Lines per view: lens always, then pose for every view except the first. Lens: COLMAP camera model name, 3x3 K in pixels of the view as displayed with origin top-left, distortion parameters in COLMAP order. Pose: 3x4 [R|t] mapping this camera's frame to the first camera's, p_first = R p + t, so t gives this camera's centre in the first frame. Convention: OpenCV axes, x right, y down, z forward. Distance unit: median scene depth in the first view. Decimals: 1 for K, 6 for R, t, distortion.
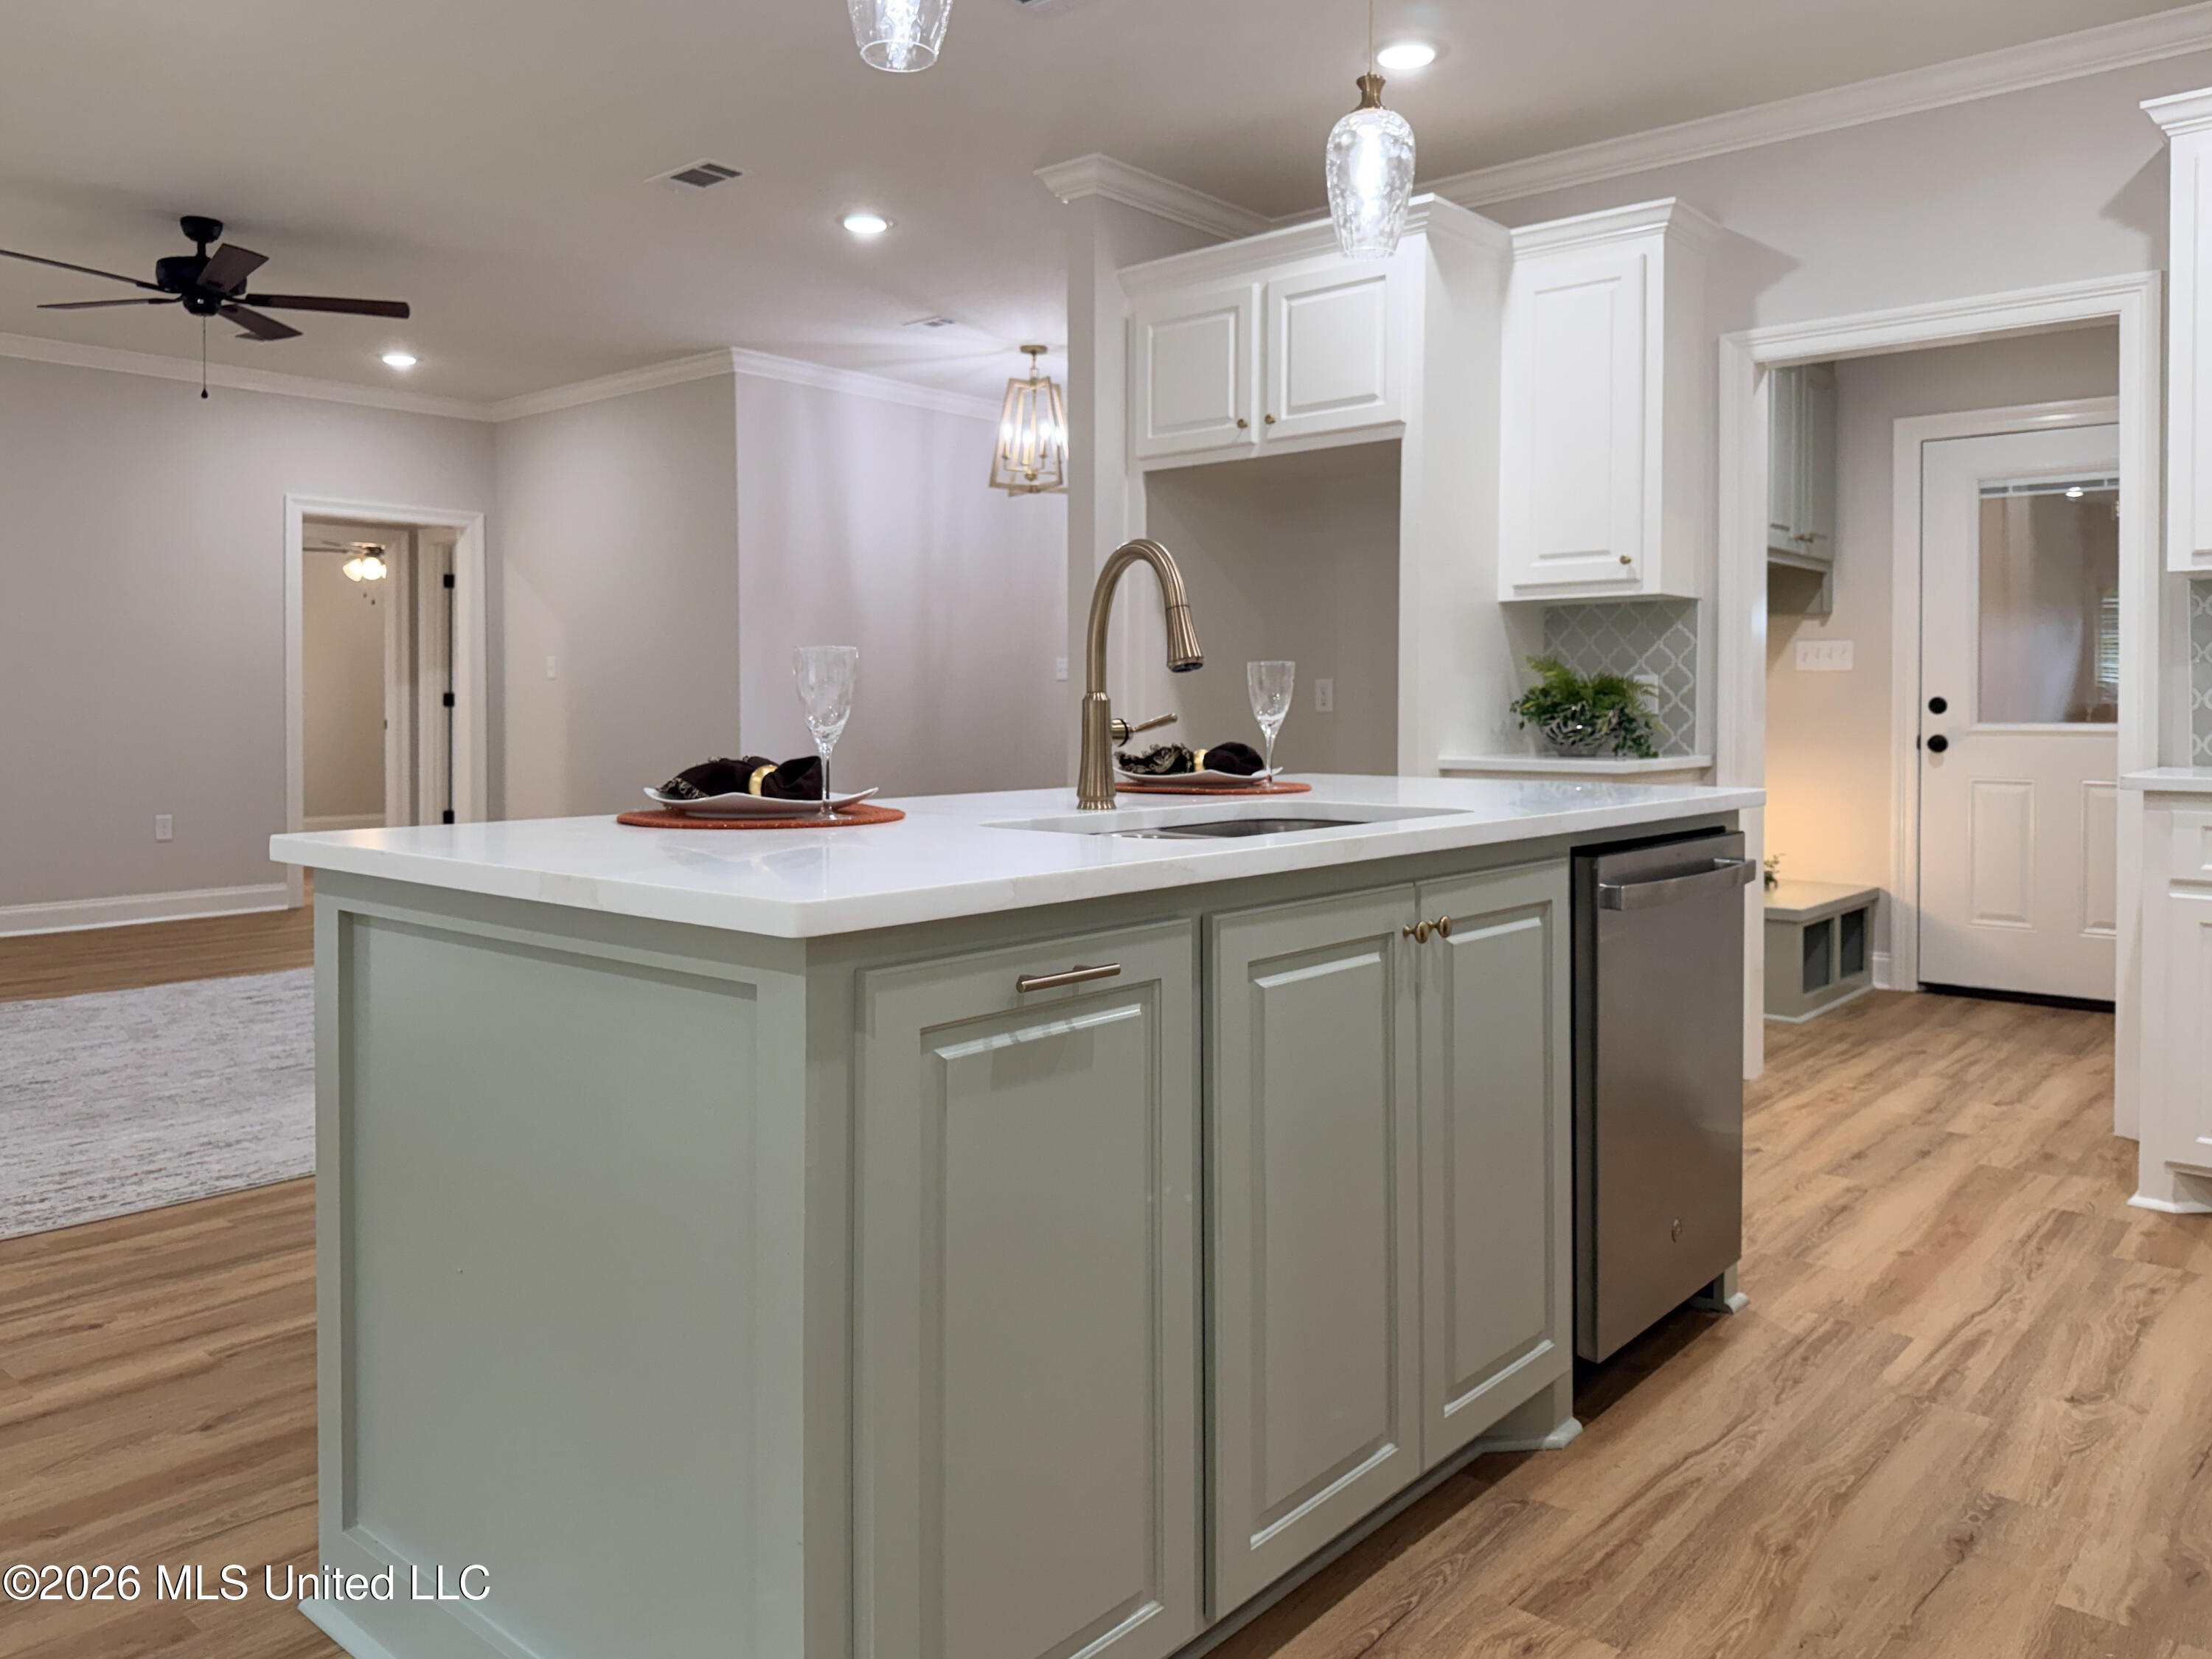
lens RADIAL K [[1610.8, 0, 1112.2], [0, 1610.8, 730.2], [0, 0, 1]] dist [0.004158, -0.049428]
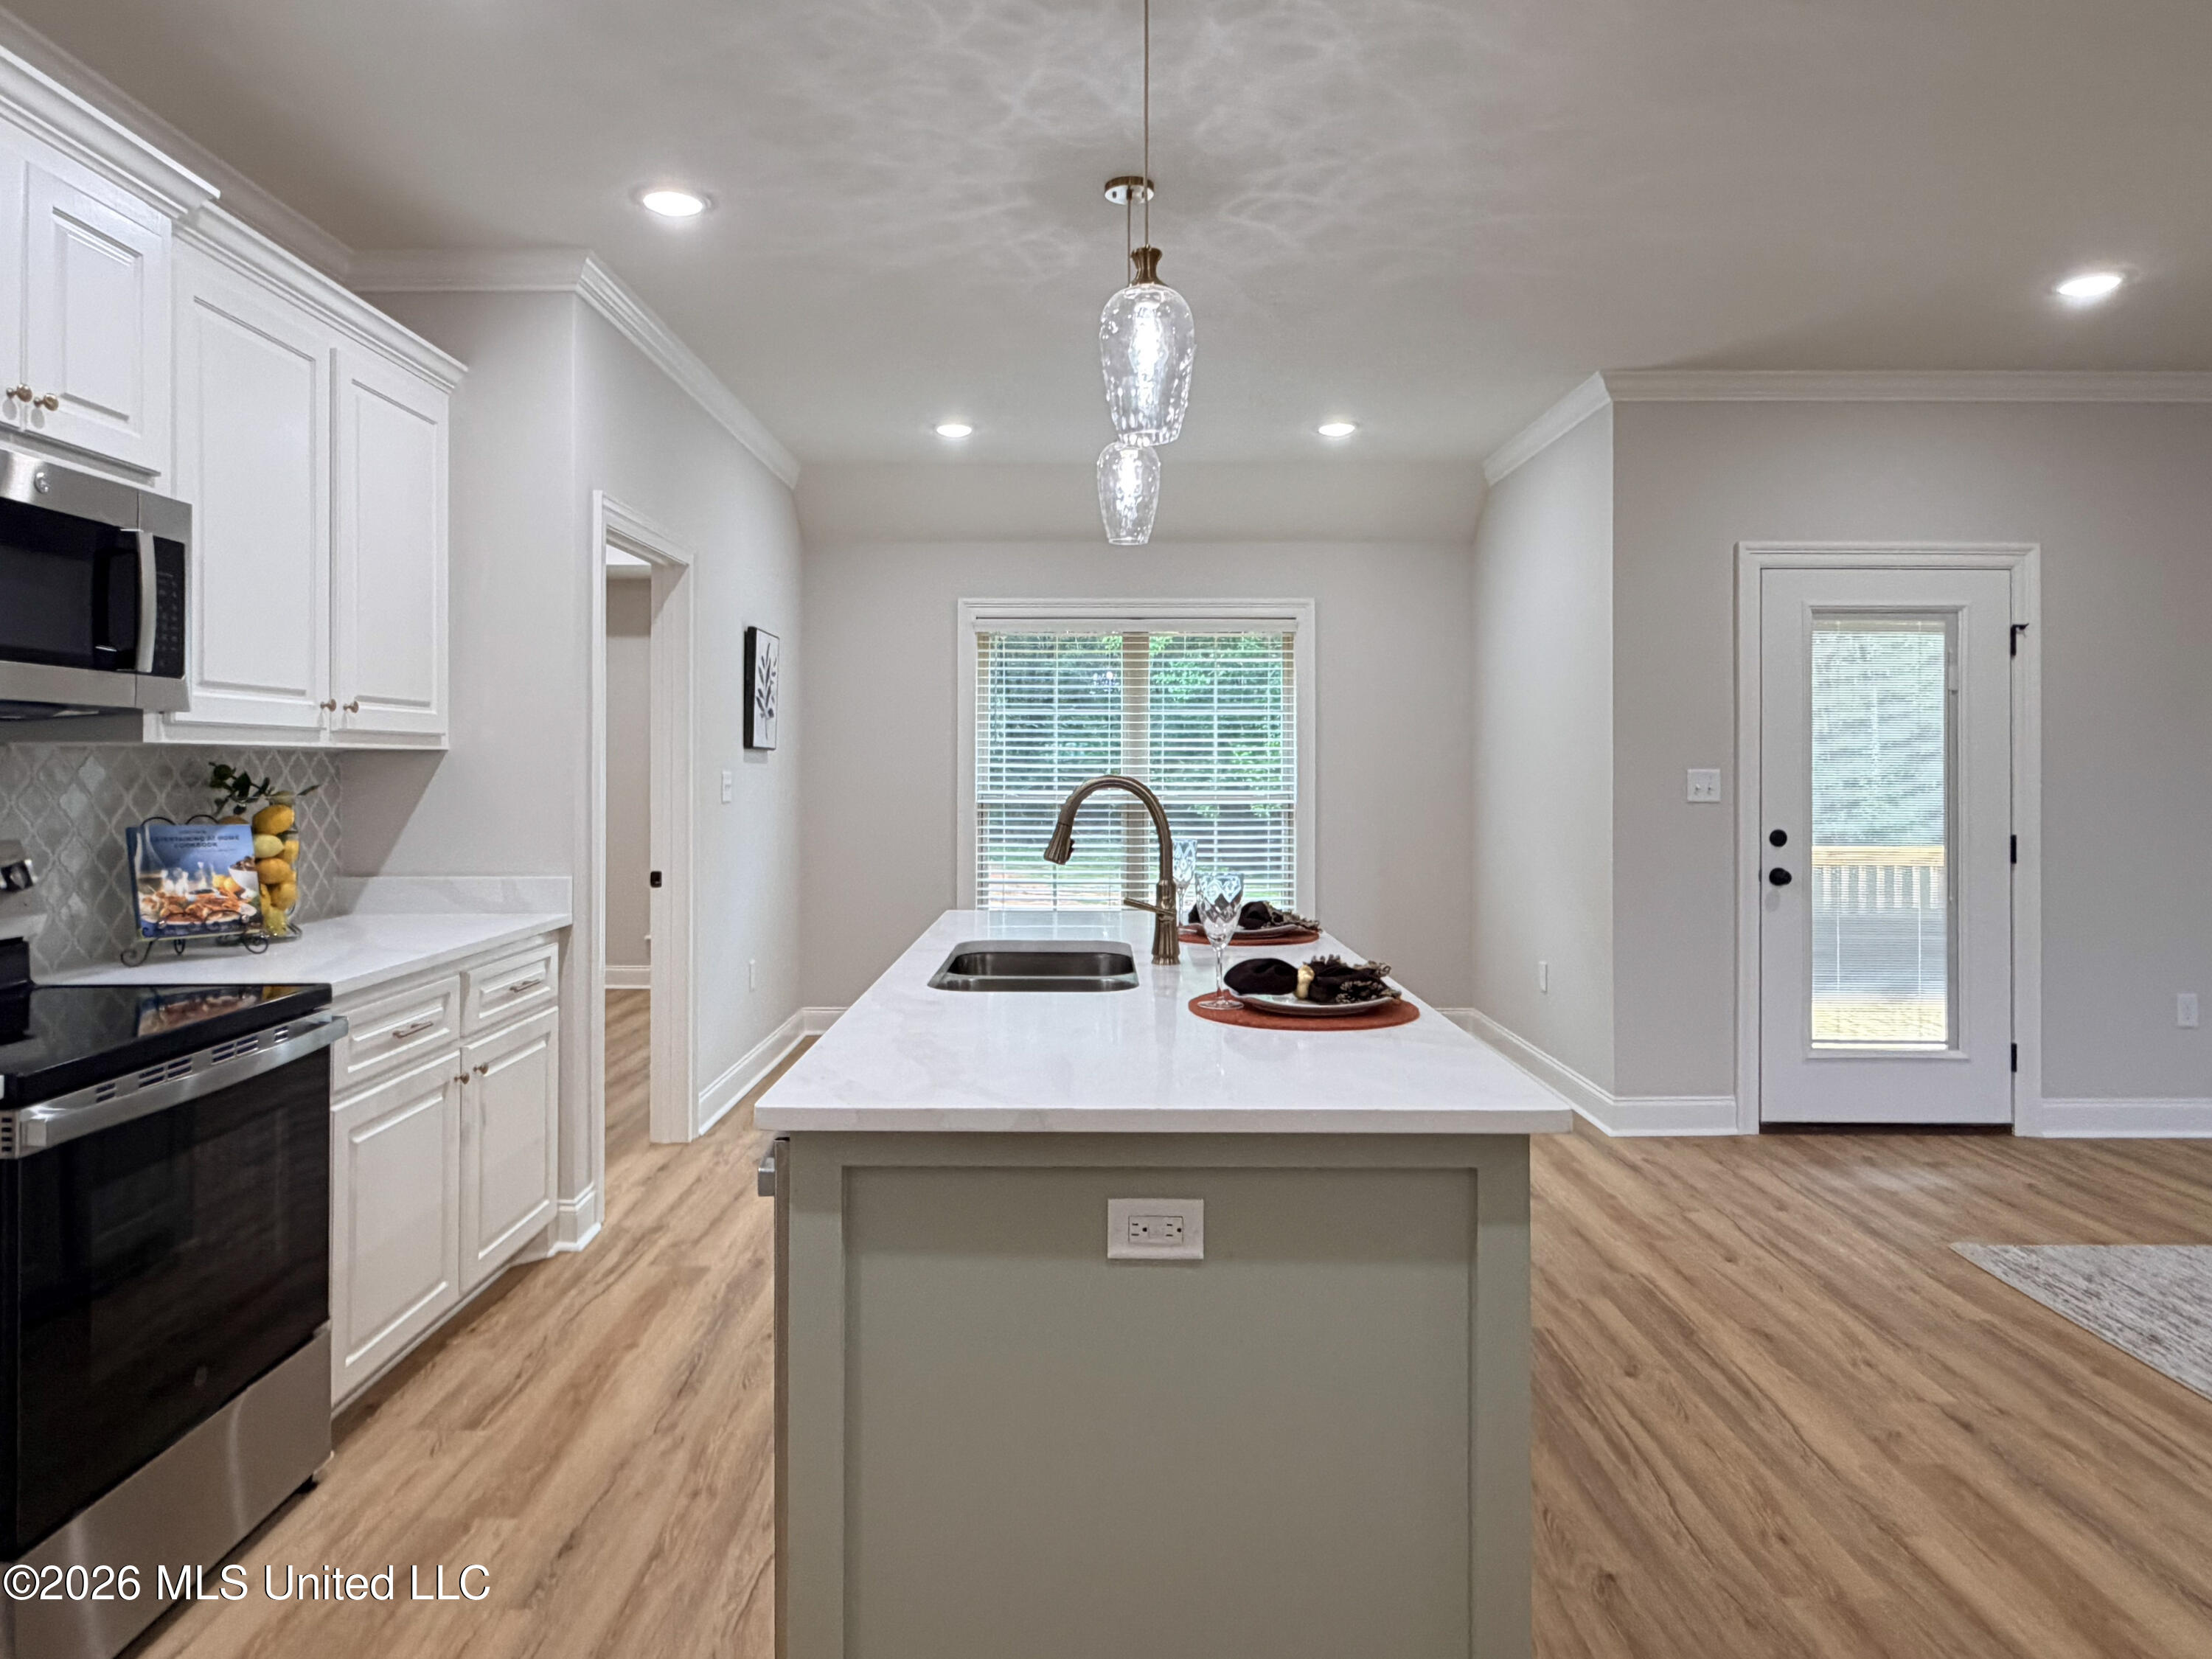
lens RADIAL K [[1384.1, 0, 1099.8], [0, 1384.1, 777.3], [0, 0, 1]] dist [0.061042, -0.001065]
pose [[-0.751443, 0.002983, -0.659791, 0.421916], [-0.013685, 0.999704, 0.020105, -0.067710], [0.659656, 0.024137, -0.751180, 0.934365]]
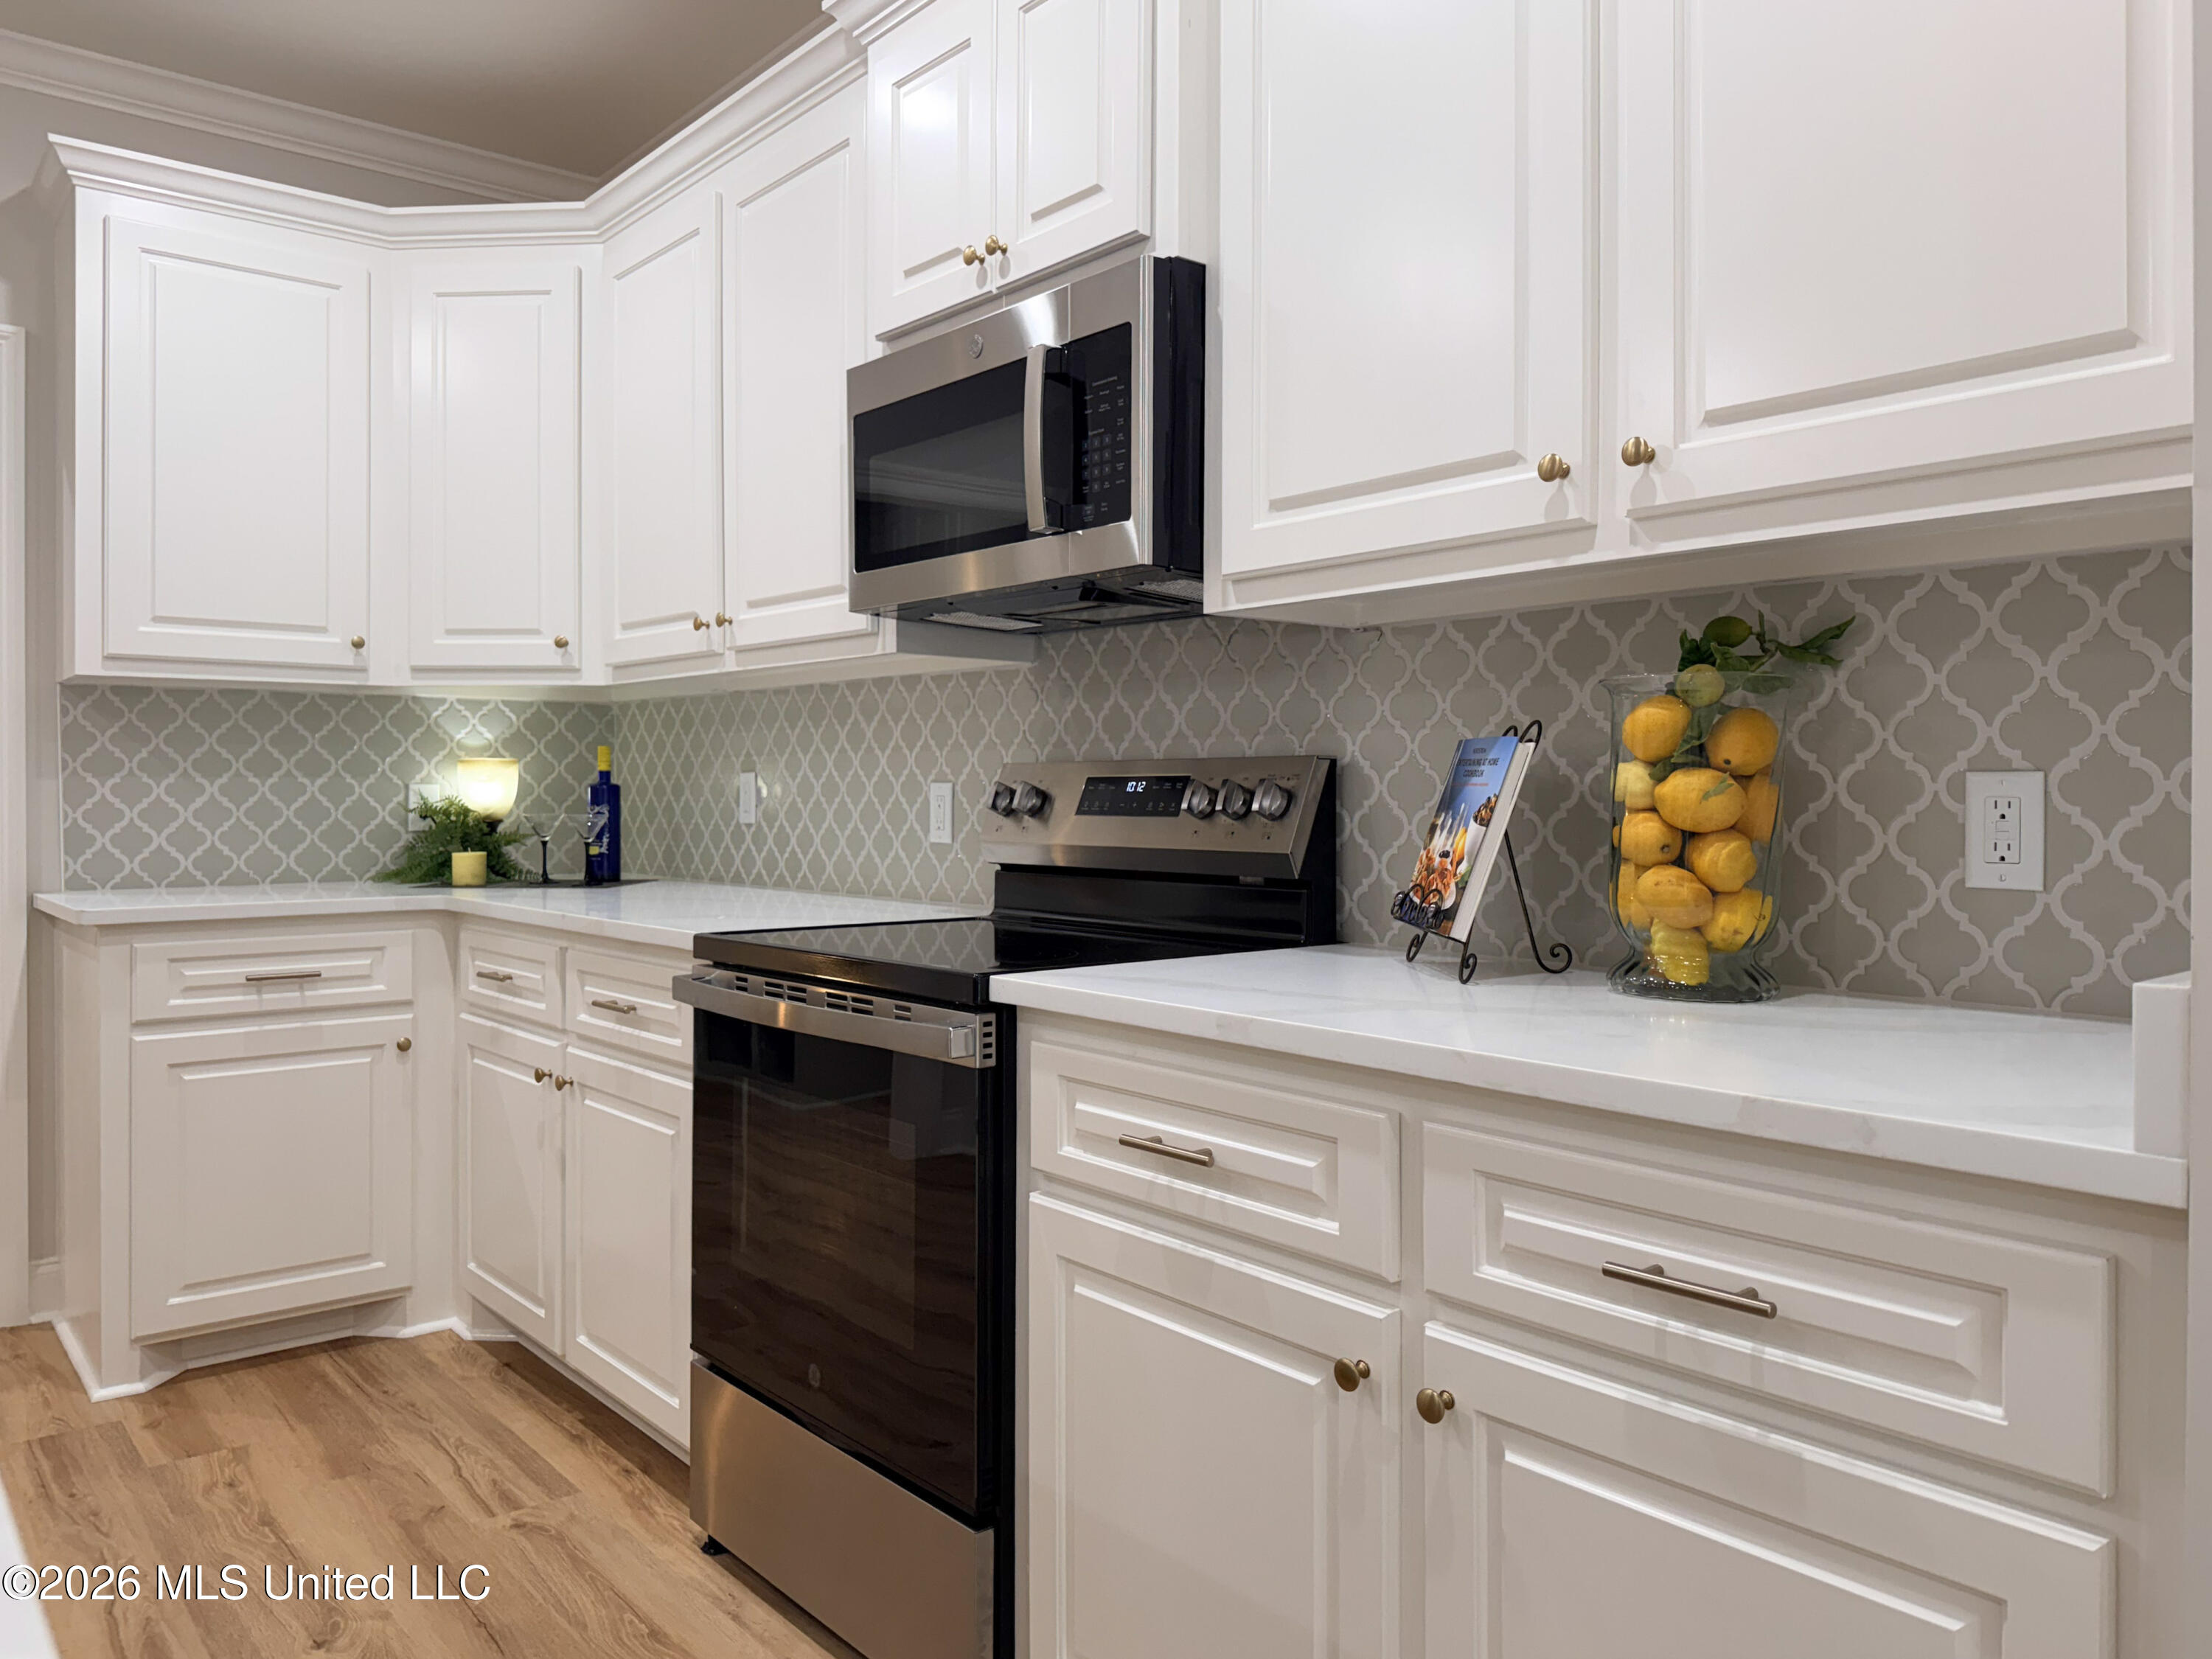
lens RADIAL K [[1574.4, 0, 1101.7], [0, 1574.4, 799.9], [0, 0, 1]] dist [-0.000538, -0.004158]
pose [[0.149624, -0.004325, 0.988734, -0.090963], [0.019314, 0.999812, 0.001450, -0.015389], [-0.988554, 0.018880, 0.149679, 0.234696]]
